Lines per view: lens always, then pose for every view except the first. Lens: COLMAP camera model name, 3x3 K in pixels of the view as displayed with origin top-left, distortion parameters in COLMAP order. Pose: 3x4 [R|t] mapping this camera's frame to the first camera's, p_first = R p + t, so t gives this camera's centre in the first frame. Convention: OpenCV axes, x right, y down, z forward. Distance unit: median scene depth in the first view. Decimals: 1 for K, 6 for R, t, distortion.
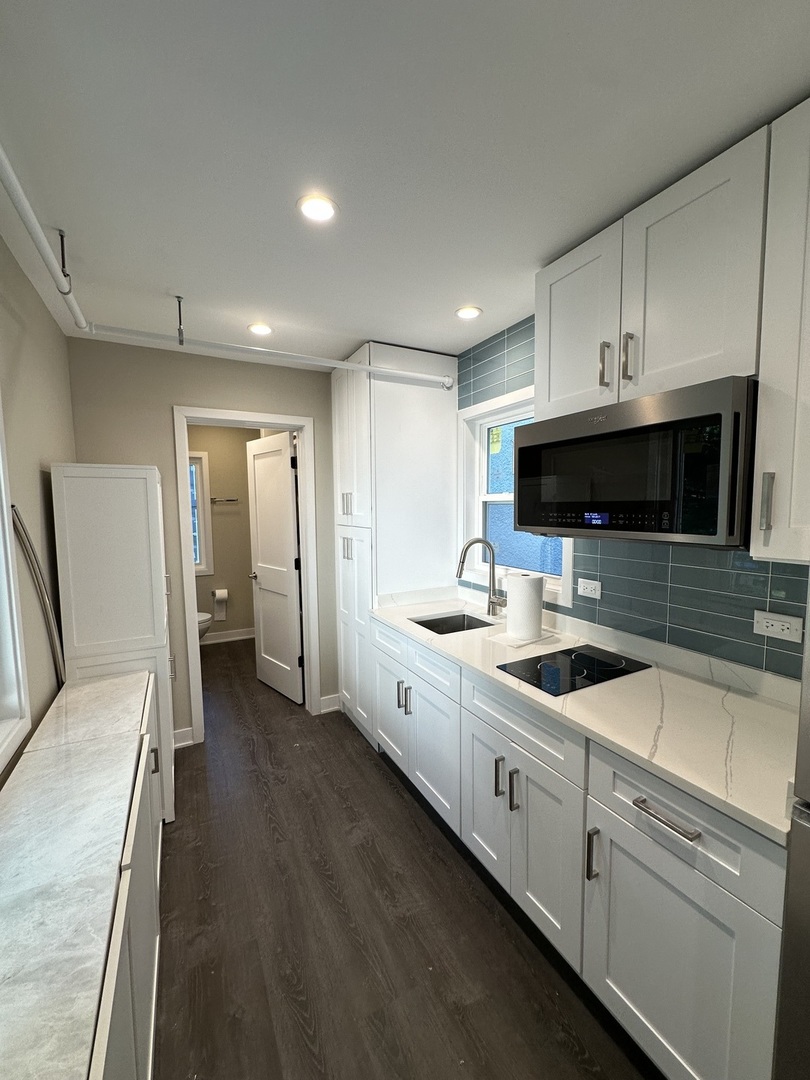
lens RADIAL K [[434.4, 0, 404.5], [0, 434.4, 540.1], [0, 0, 1]] dist [-0.001543, -0.000034]
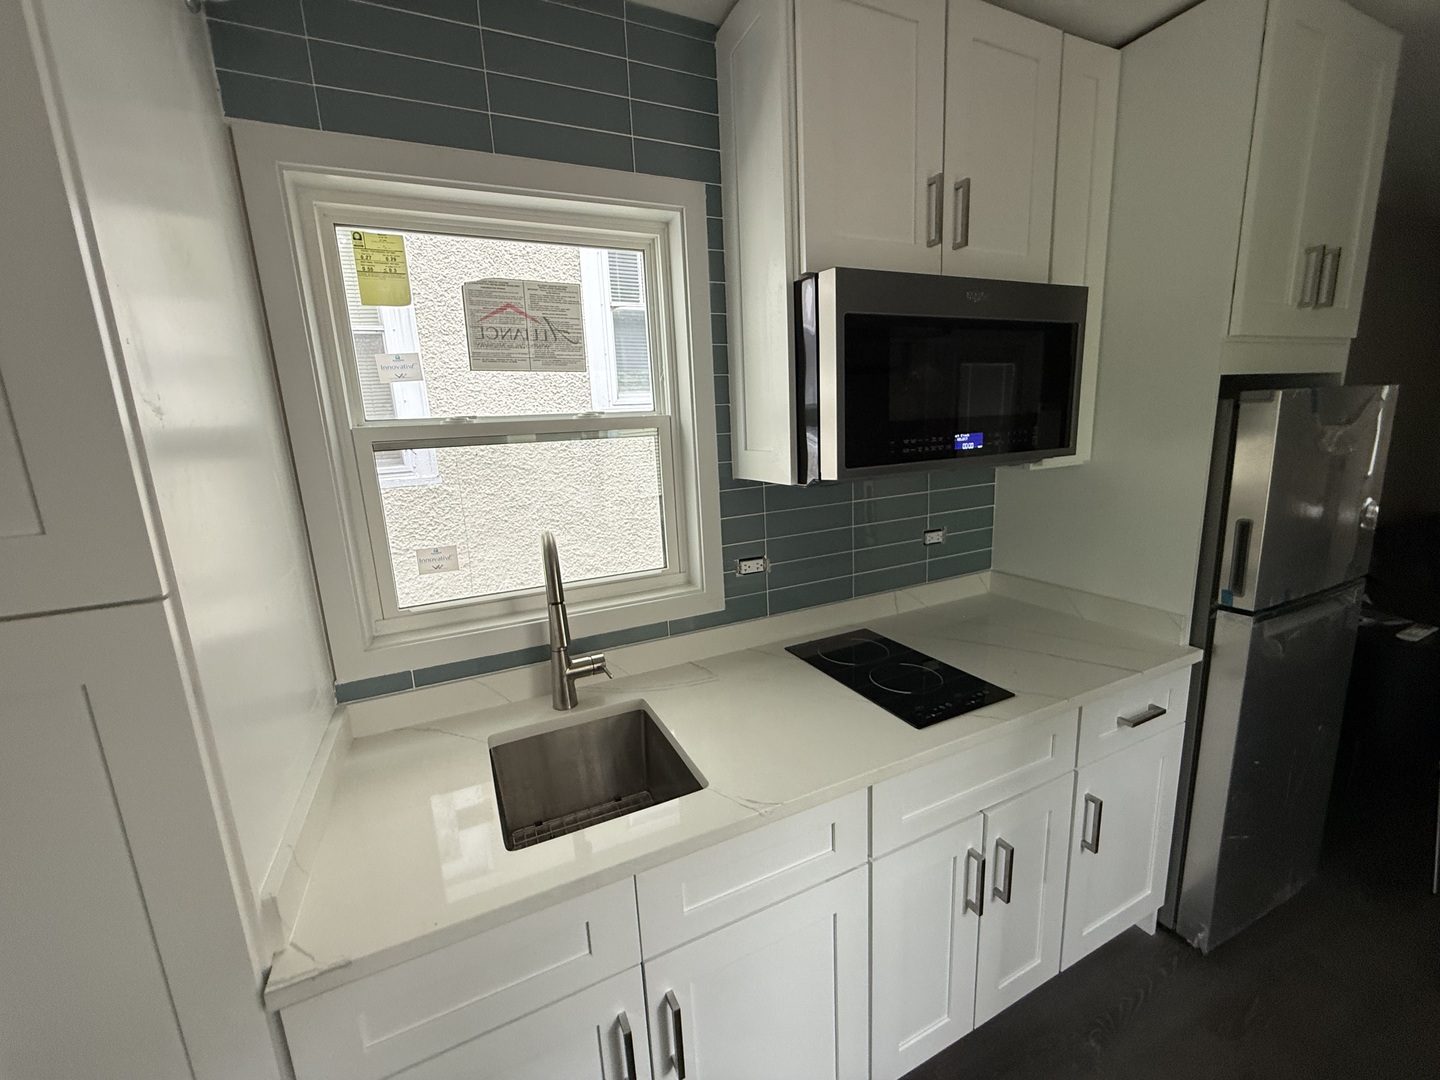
lens RADIAL K [[572.1, 0, 715.0], [0, 572.1, 540.0], [0, 0, 1]] dist [-0.002295, -0.000111]
pose [[0.051471, -0.187079, 0.980996, -0.478151], [0.131403, 0.975026, 0.179046, -0.102890], [-0.989992, 0.119690, 0.074769, 1.219021]]
